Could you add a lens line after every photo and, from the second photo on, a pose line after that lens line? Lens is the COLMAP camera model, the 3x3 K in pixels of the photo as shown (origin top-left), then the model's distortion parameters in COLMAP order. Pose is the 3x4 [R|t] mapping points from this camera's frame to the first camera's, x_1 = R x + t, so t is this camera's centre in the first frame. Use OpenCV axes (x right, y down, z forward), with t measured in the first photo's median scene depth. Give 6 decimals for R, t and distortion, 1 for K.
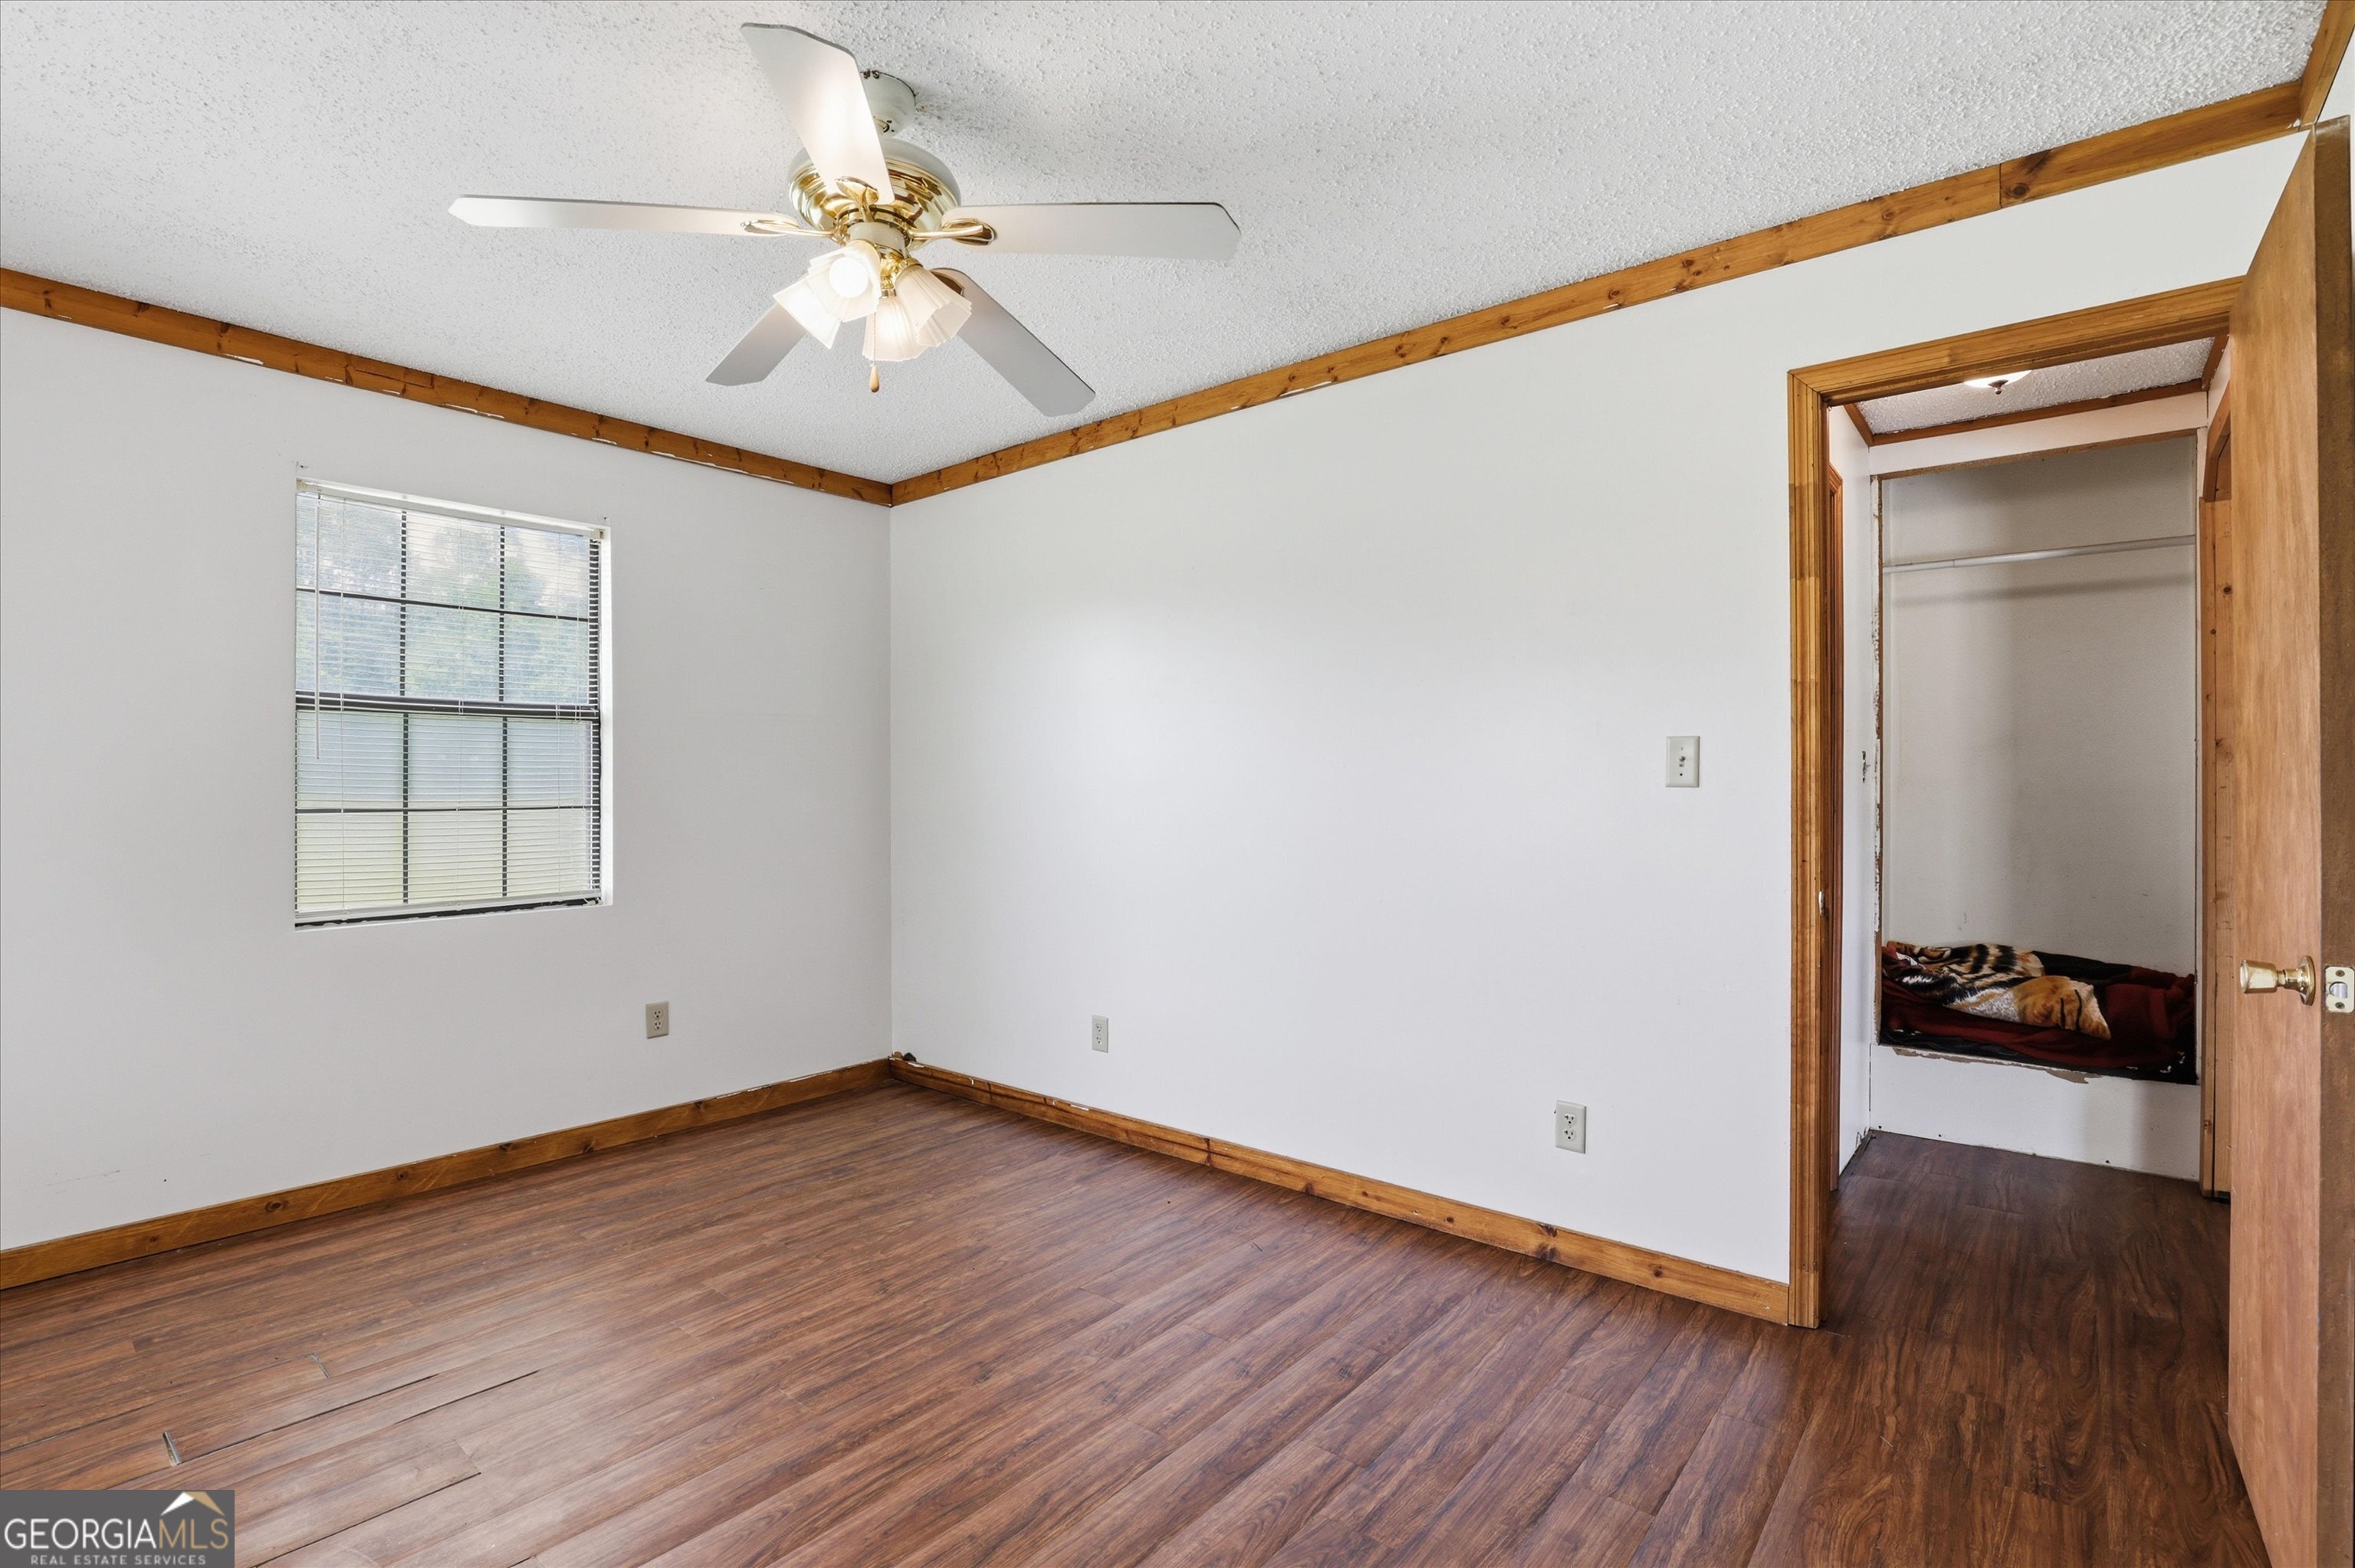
lens RADIAL K [[1092.9, 0, 1165.3], [0, 1092.9, 780.5], [0, 0, 1]] dist [-0.034824, 0.007626]
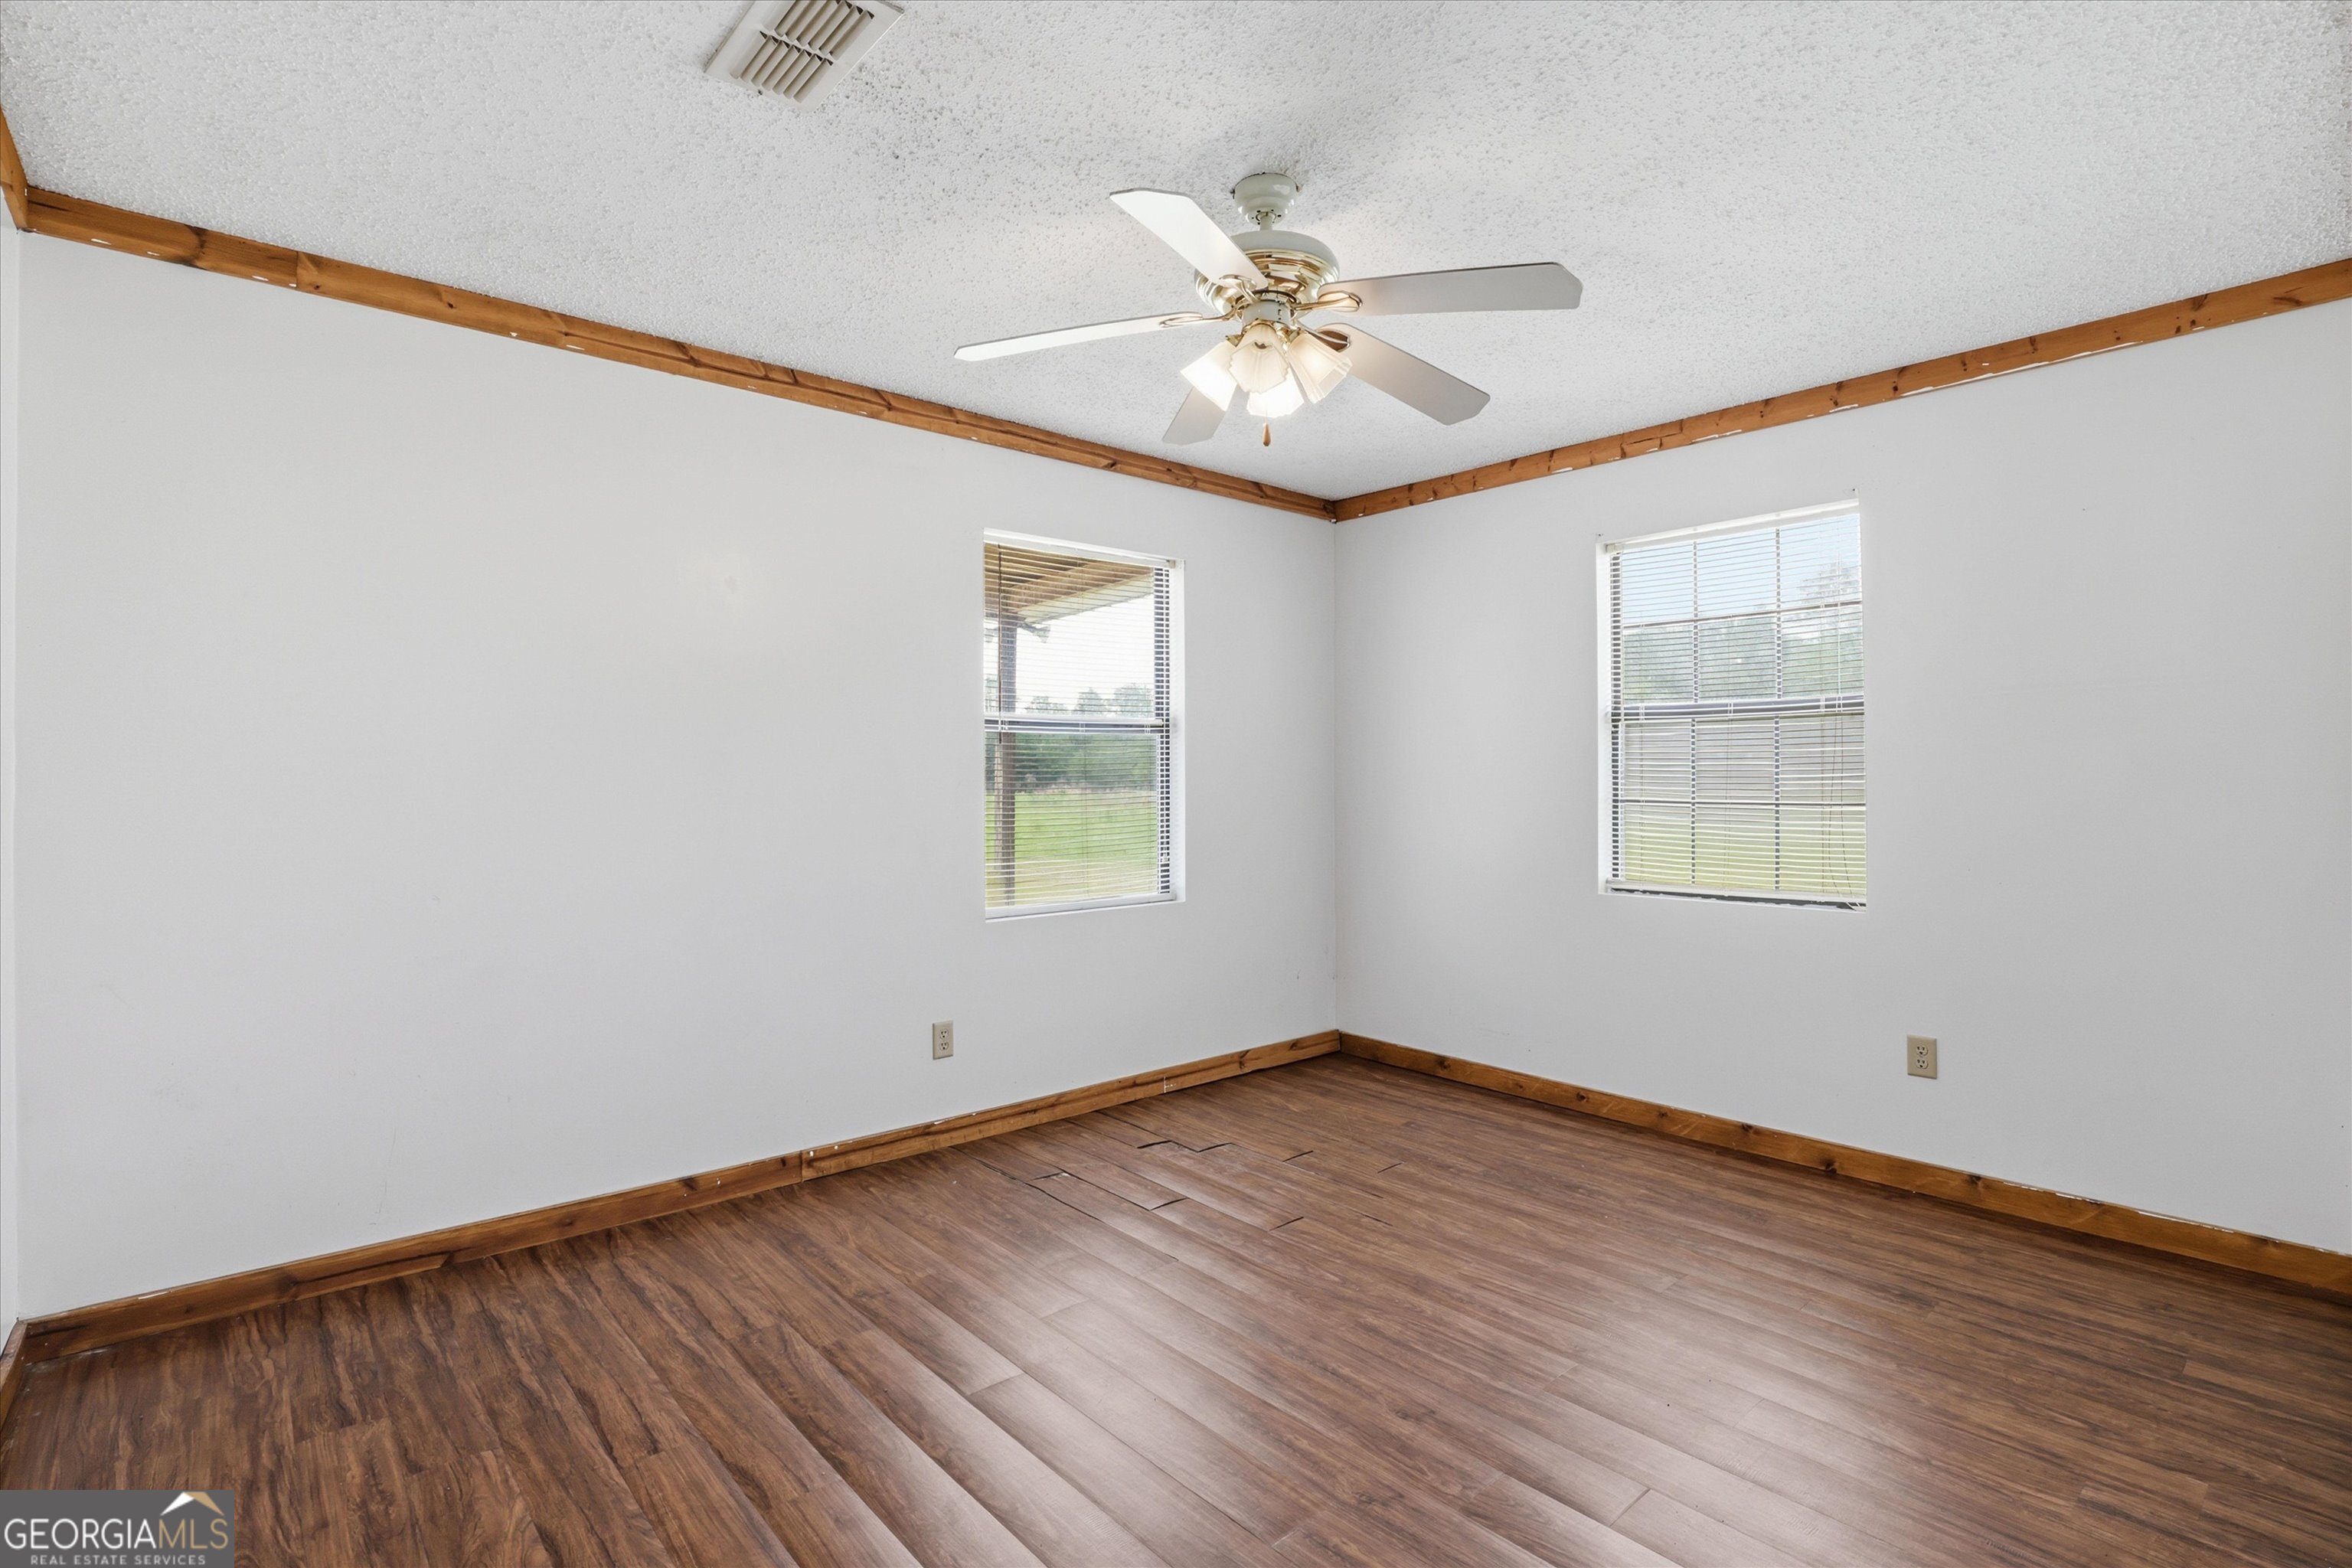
lens RADIAL K [[1091.6, 0, 1163.8], [0, 1091.6, 780.5], [0, 0, 1]] dist [-0.034824, 0.007626]
pose [[-0.159657, 0.000123, -0.987173, 0.534550], [0.006156, 0.999981, -0.000871, 0.001405], [0.987153, -0.006216, -0.159655, 0.643001]]
